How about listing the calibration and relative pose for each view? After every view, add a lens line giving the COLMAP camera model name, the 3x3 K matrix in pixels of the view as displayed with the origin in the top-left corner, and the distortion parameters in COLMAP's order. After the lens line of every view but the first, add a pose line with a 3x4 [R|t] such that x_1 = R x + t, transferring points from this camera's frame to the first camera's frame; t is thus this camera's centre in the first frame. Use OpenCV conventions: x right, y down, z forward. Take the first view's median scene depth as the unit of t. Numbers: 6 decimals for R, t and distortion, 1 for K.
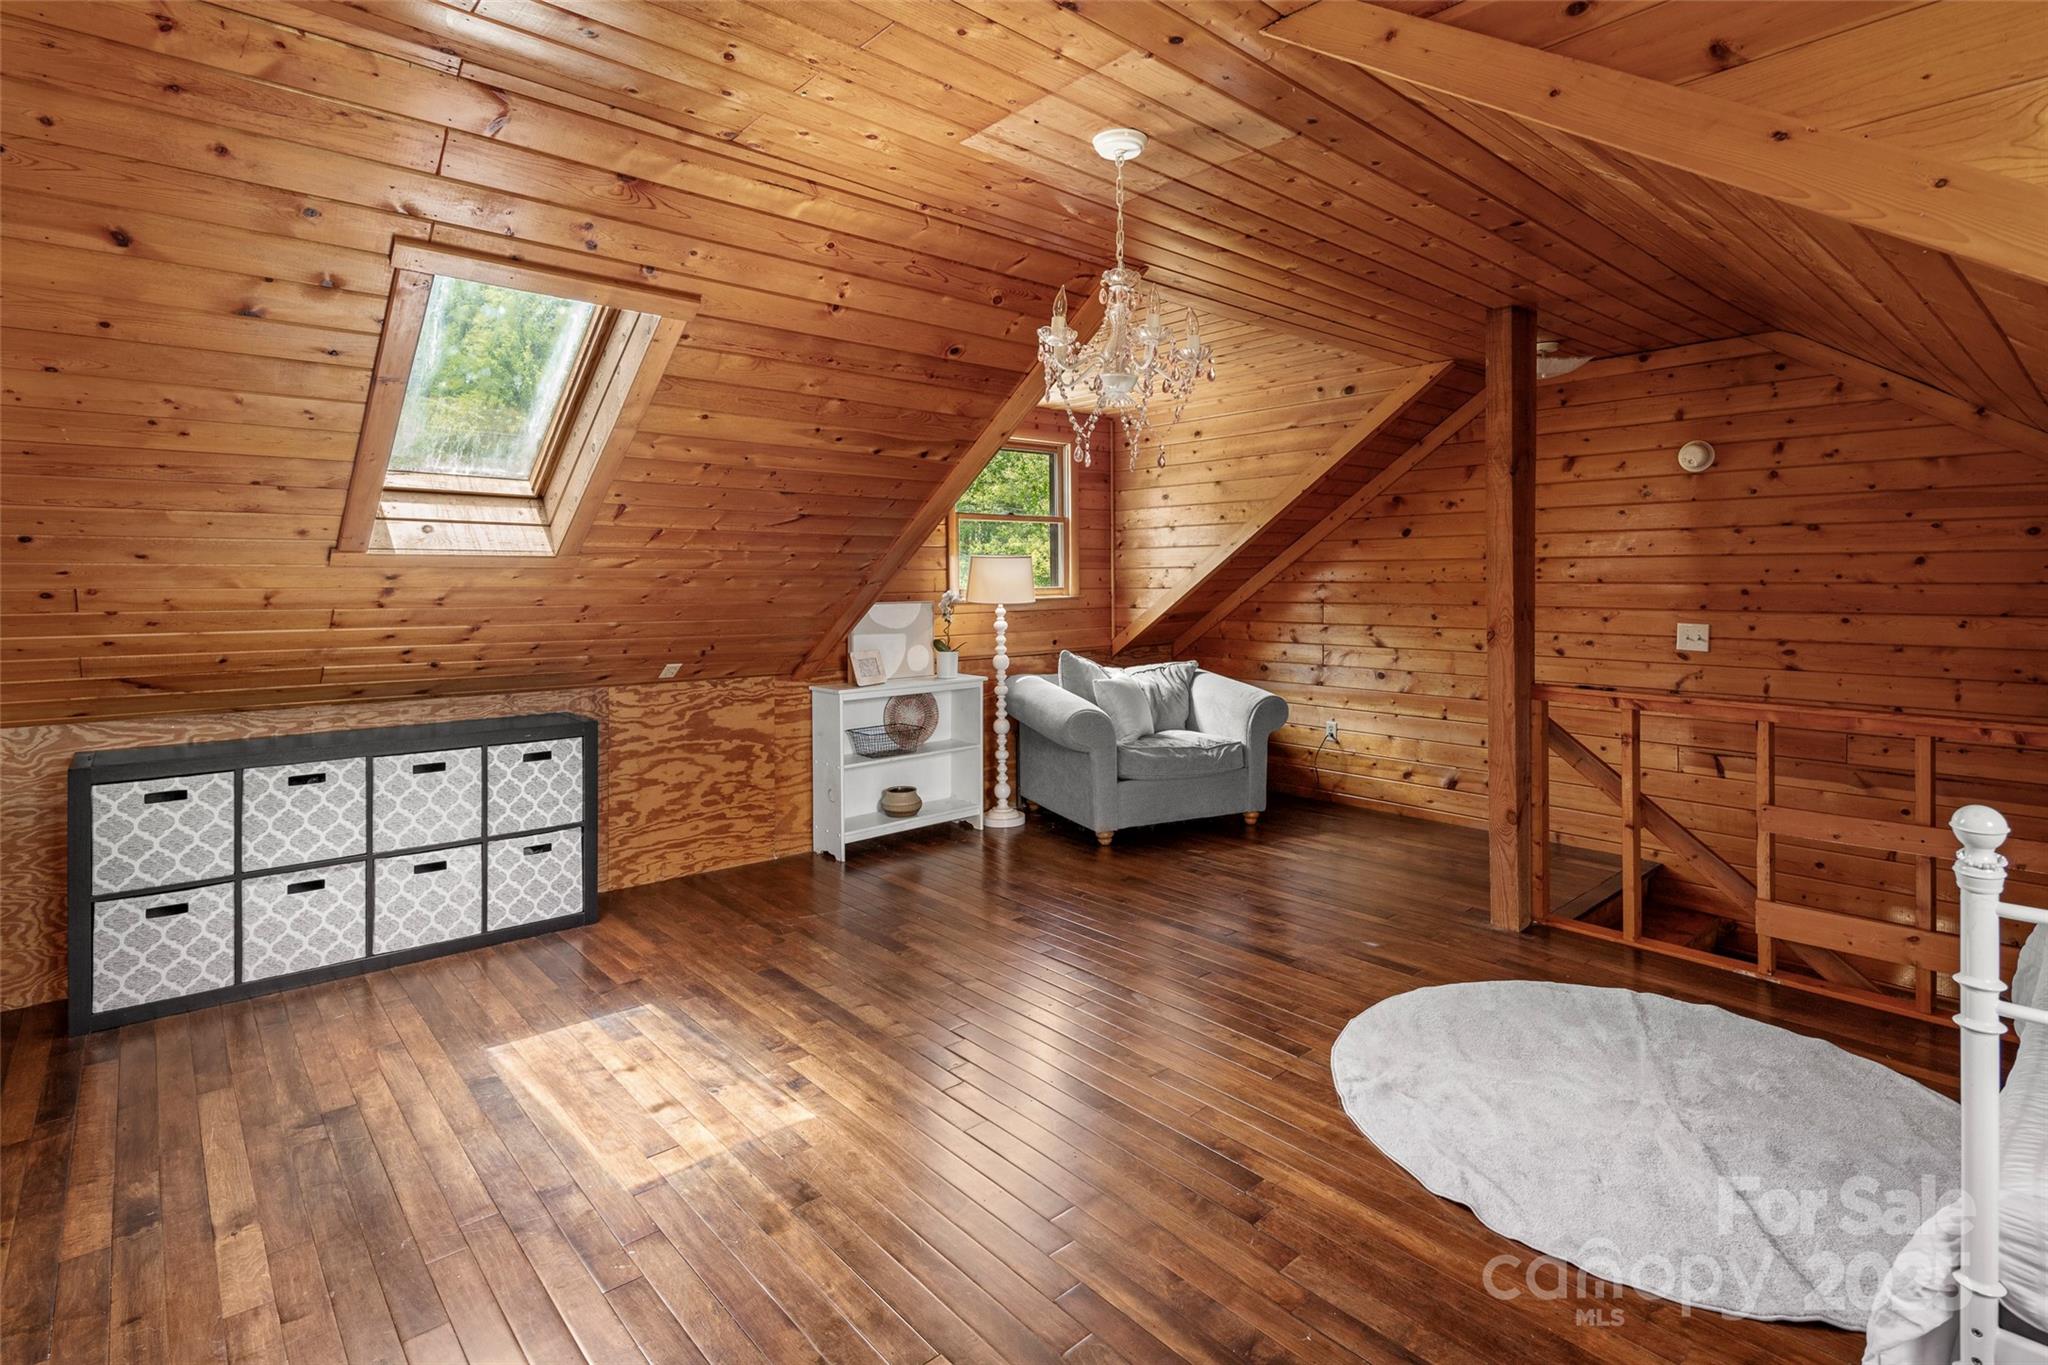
lens RADIAL K [[1004.3, 0, 1021.8], [0, 1004.3, 682.1], [0, 0, 1]] dist [0.001199, -0.003536]
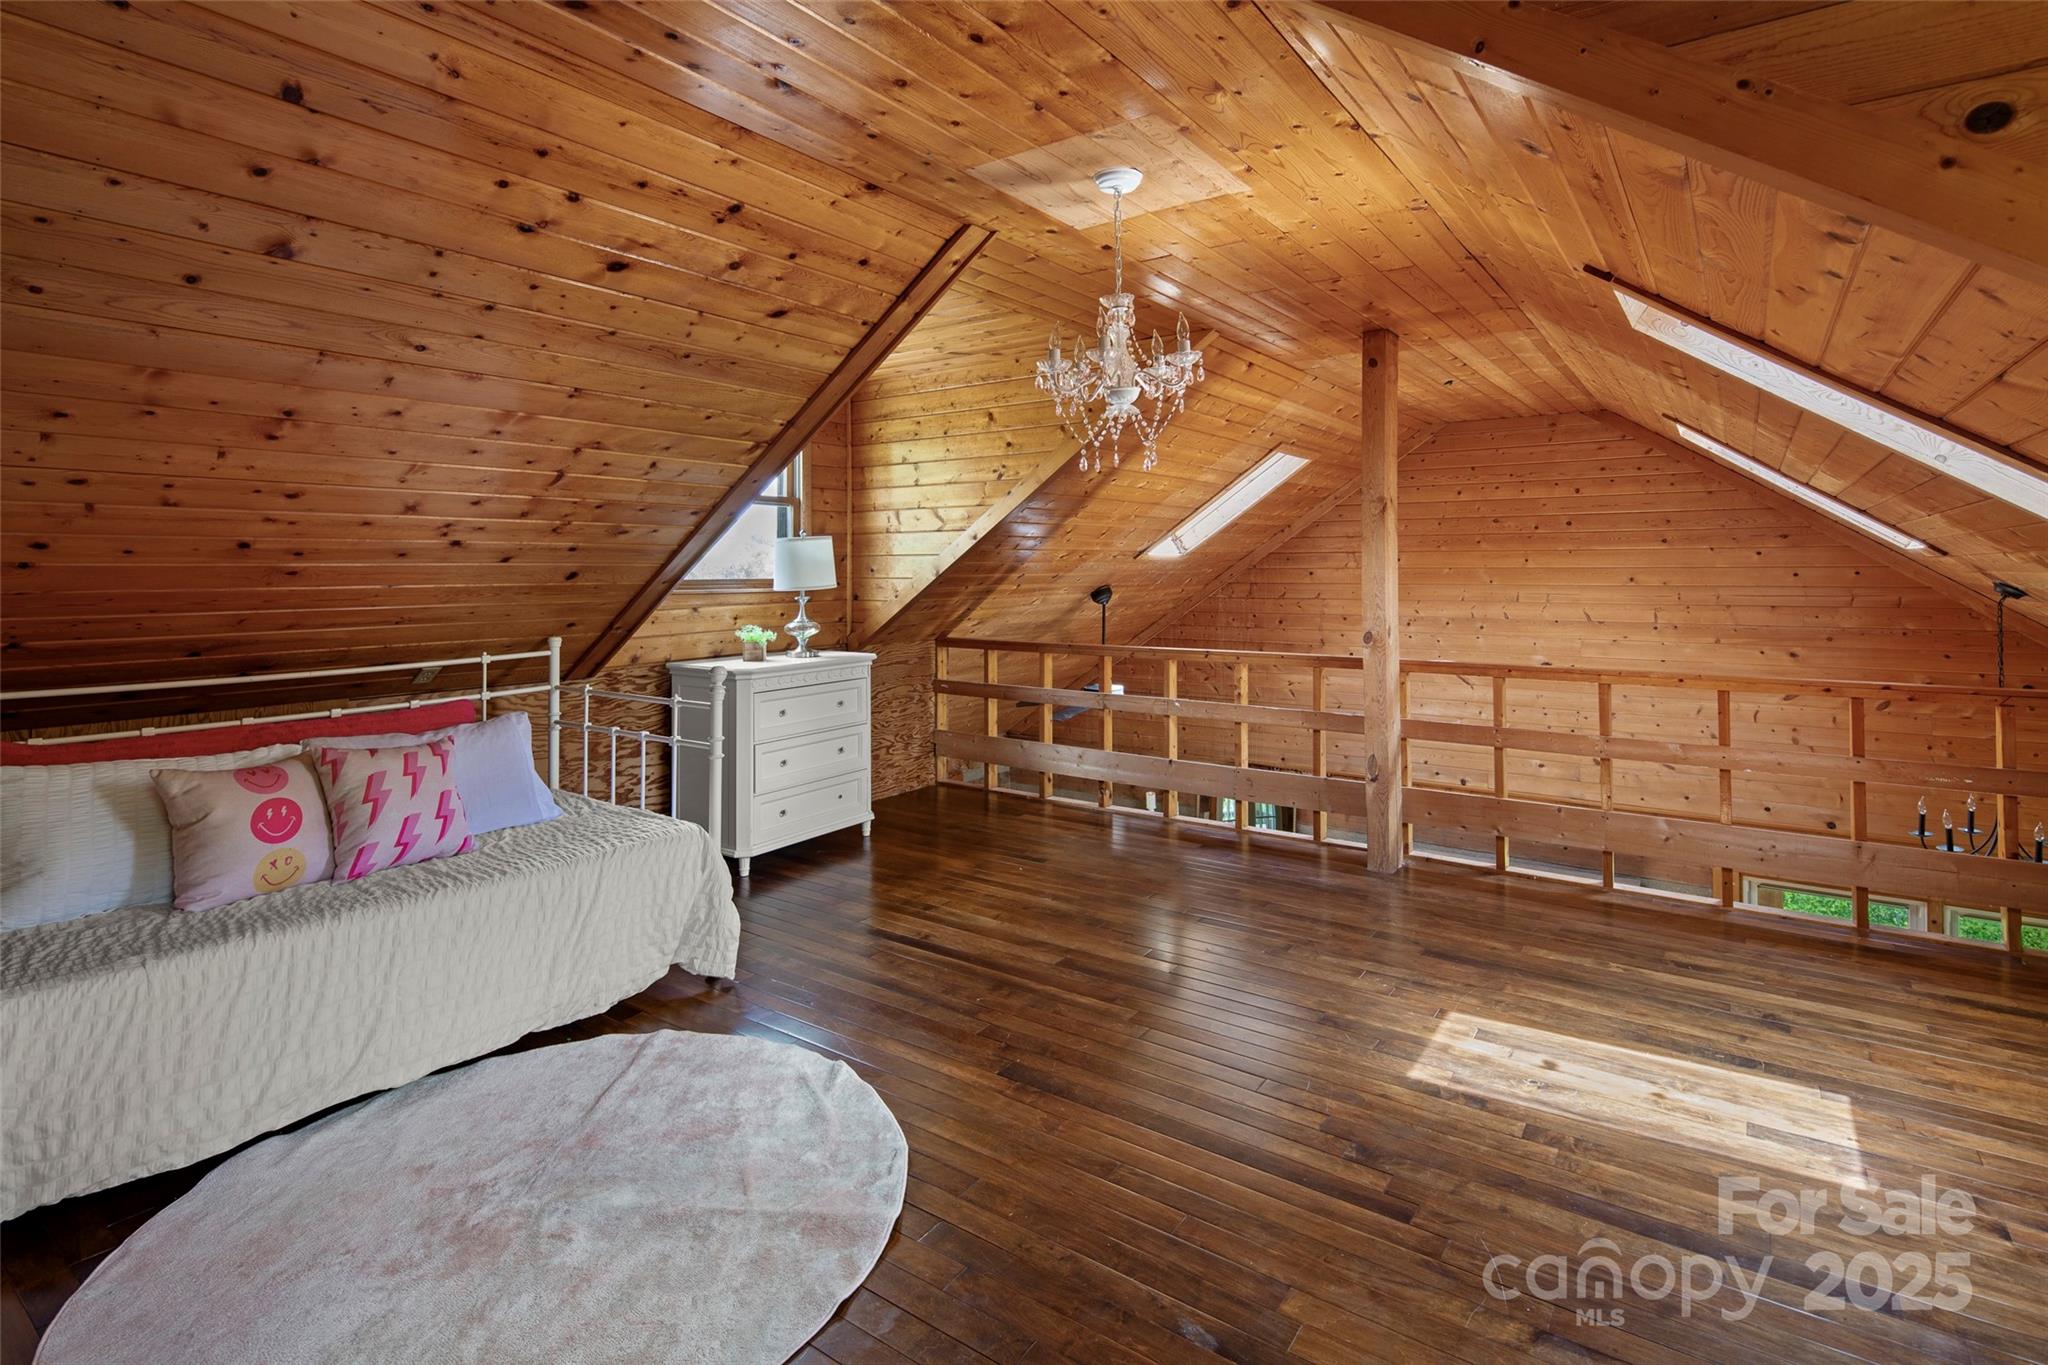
lens RADIAL K [[1004.3, 0, 1026.0], [0, 1004.3, 682.2], [0, 0, 1]] dist [0.001199, -0.003536]
pose [[-0.974405, 0.032207, -0.222482, 0.437586], [-0.016602, 0.976672, 0.214094, -0.206342], [0.224187, 0.212308, -0.951139, 1.948318]]
